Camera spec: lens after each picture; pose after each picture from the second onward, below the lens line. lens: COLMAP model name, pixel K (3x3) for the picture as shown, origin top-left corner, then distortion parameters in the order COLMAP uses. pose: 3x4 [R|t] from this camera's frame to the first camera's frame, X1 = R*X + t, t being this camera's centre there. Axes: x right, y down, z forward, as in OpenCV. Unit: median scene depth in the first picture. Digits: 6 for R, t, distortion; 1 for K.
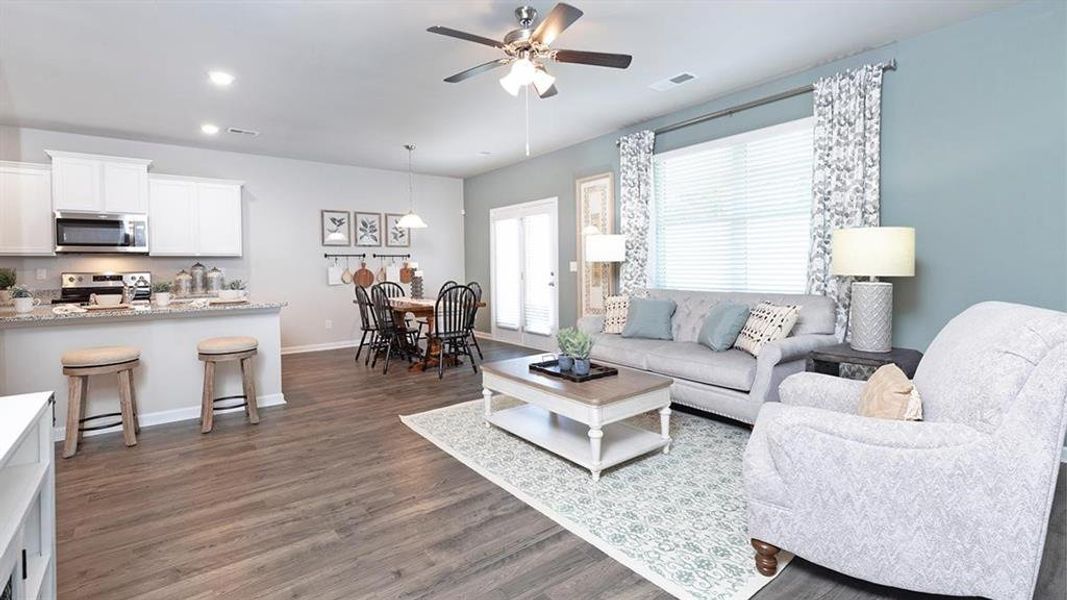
lens RADIAL K [[476.9, 0, 544.0], [0, 476.9, 271.9], [0, 0, 1]] dist [-0.000455, 0.000162]
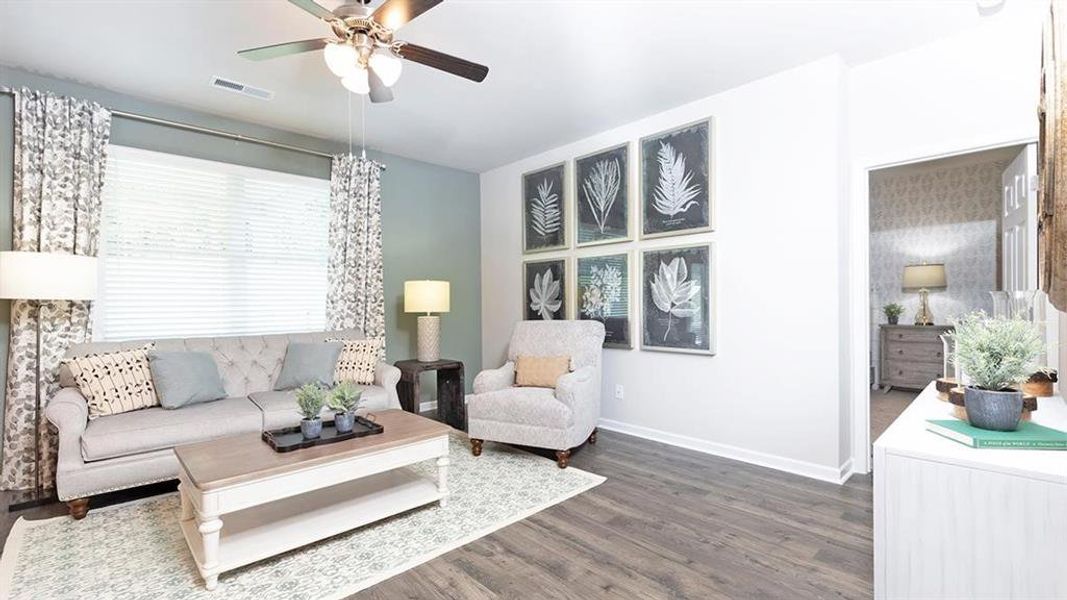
lens RADIAL K [[476.9, 0, 534.9], [0, 476.9, 302.4], [0, 0, 1]] dist [-0.000455, 0.000162]
pose [[-0.099148, 0.010259, 0.995020, -1.105736], [0.017410, 0.999812, -0.008574, -0.005277], [-0.994920, 0.016473, -0.099307, 1.015373]]
